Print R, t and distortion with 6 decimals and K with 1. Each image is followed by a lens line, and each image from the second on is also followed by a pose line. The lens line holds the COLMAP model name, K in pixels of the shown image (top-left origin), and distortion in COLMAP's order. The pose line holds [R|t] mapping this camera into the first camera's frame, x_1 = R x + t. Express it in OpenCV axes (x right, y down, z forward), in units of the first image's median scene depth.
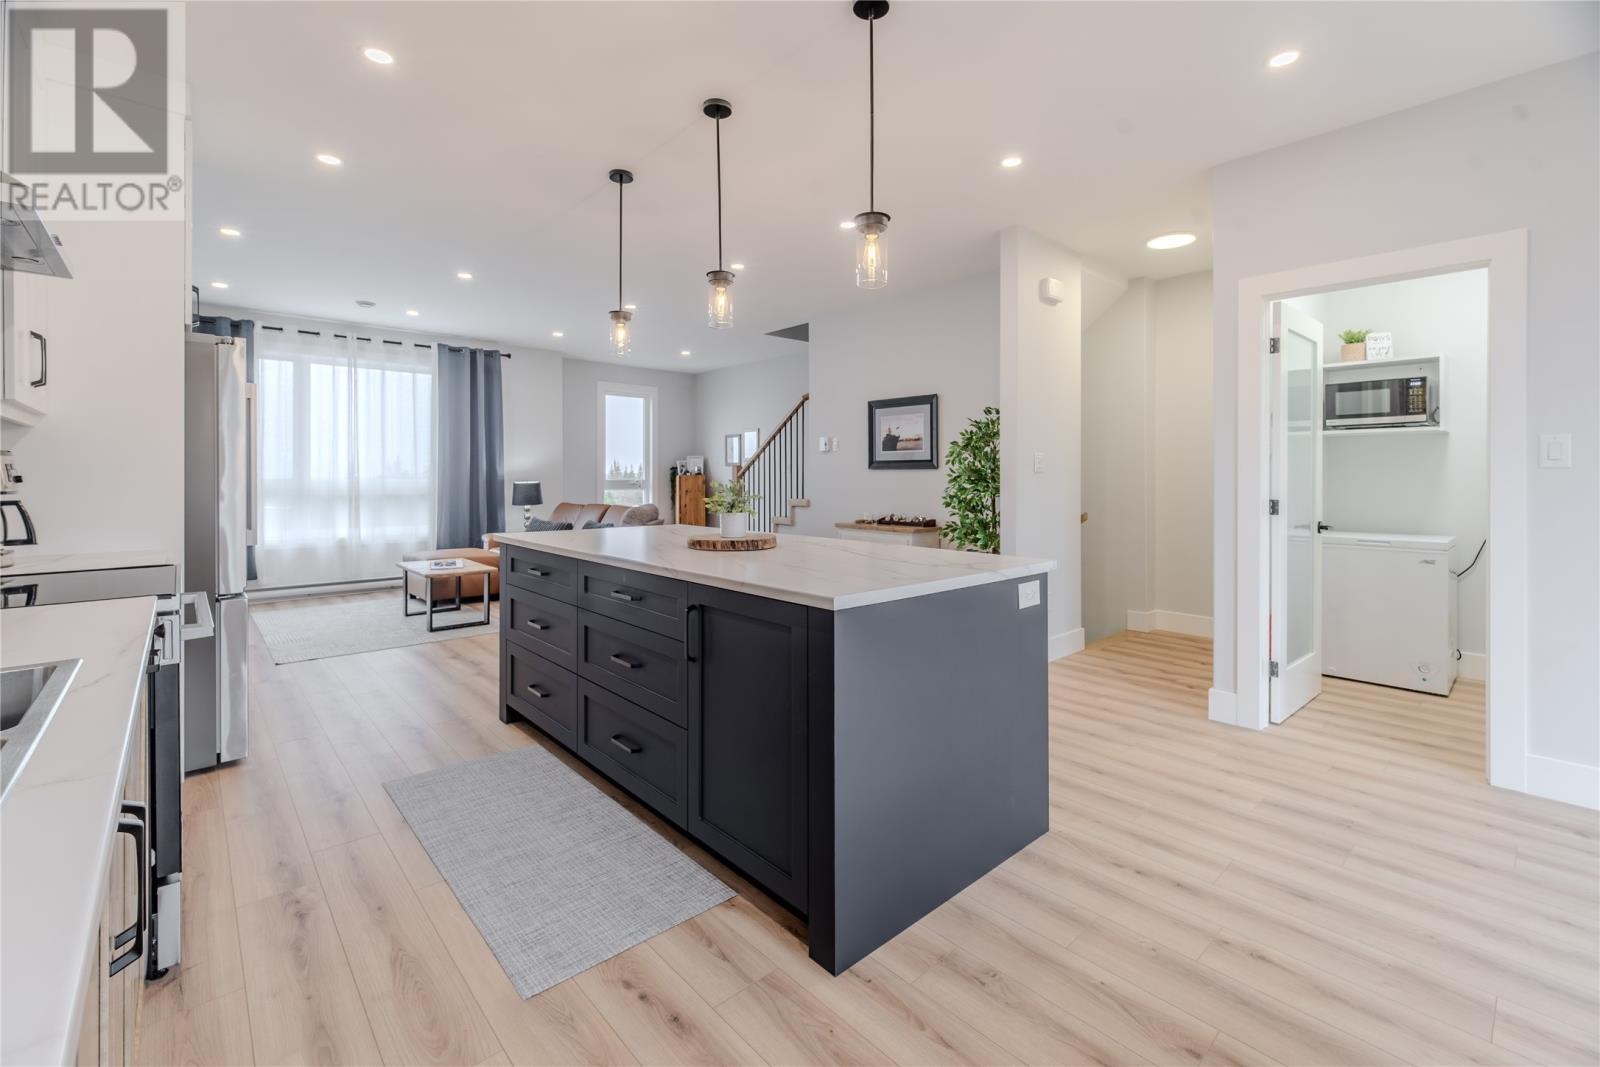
lens RADIAL K [[685.3, 0, 776.0], [0, 685.3, 479.8], [0, 0, 1]] dist [0.010973, -0.001831]
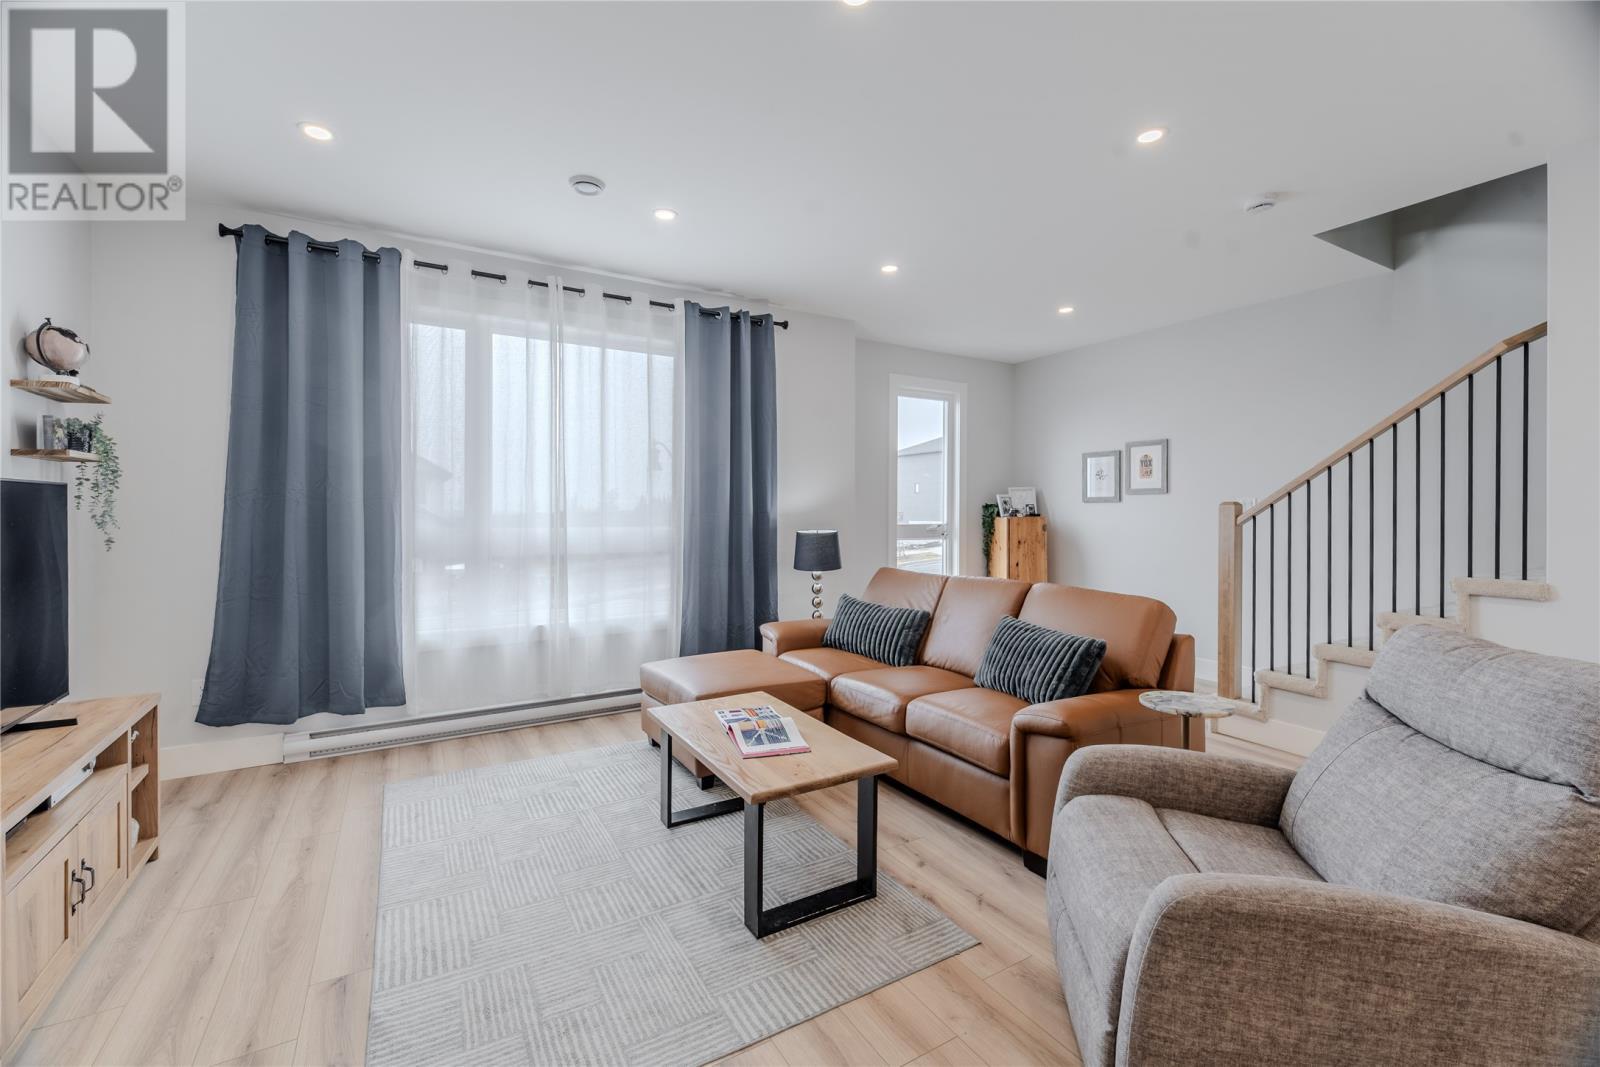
lens RADIAL K [[685.3, 0, 801.8], [0, 685.3, 514.9], [0, 0, 1]] dist [0.010973, -0.001831]
pose [[0.978276, 0.003213, -0.207282, -0.270255], [-0.003066, 0.999995, 0.001028, -0.012099], [0.207284, -0.000370, 0.978281, 0.439951]]
